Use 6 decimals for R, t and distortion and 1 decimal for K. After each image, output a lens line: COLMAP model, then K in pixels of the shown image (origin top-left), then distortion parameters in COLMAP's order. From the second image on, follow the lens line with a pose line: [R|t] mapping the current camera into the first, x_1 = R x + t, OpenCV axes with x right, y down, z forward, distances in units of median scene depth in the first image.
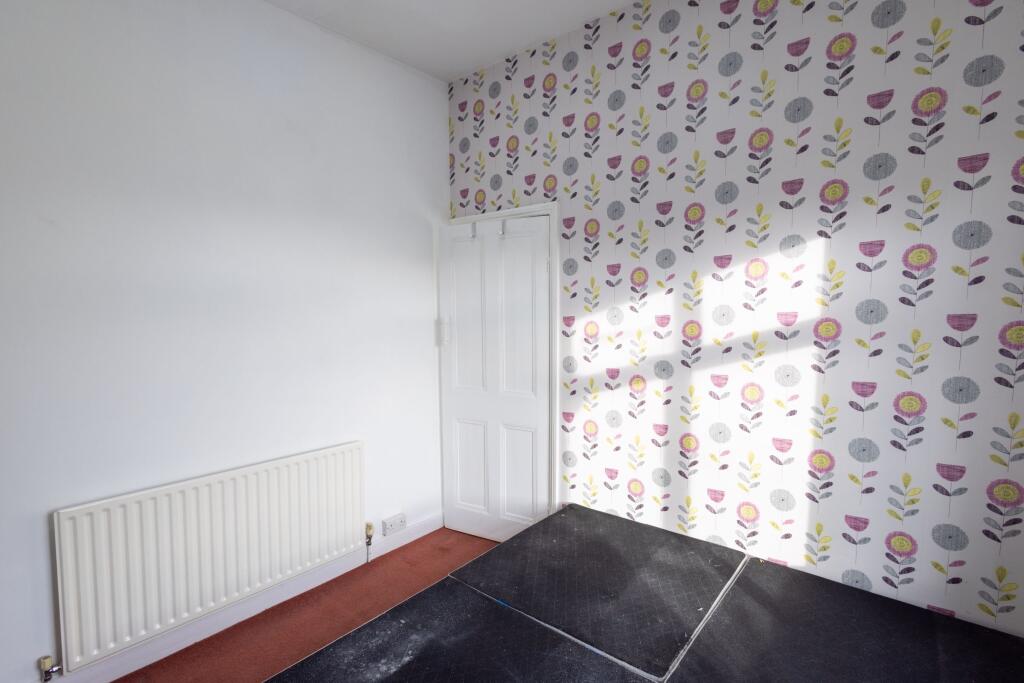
lens RADIAL K [[529.2, 0, 510.3], [0, 529.2, 336.9], [0, 0, 1]] dist [0.005671, 0.000562]
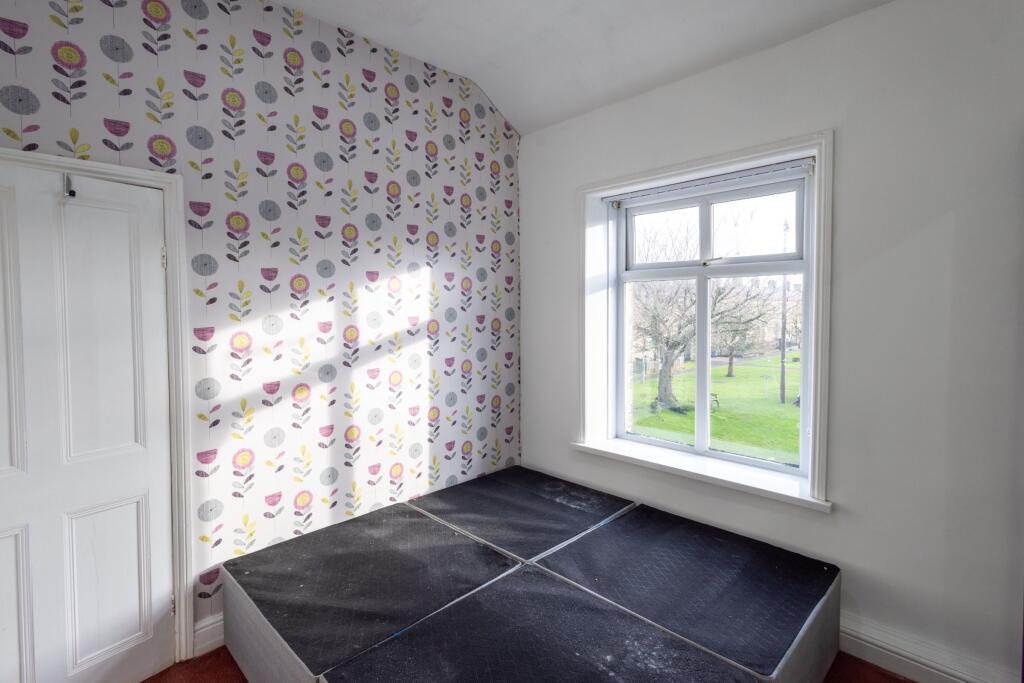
lens RADIAL K [[486.7, 0, 509.8], [0, 486.7, 331.1], [0, 0, 1]] dist [0.003673, 0.000113]
pose [[0.062394, -0.030387, 0.997589, -0.668558], [0.083122, 0.996222, 0.025146, -0.016244], [-0.994584, 0.081353, 0.064684, 0.579245]]
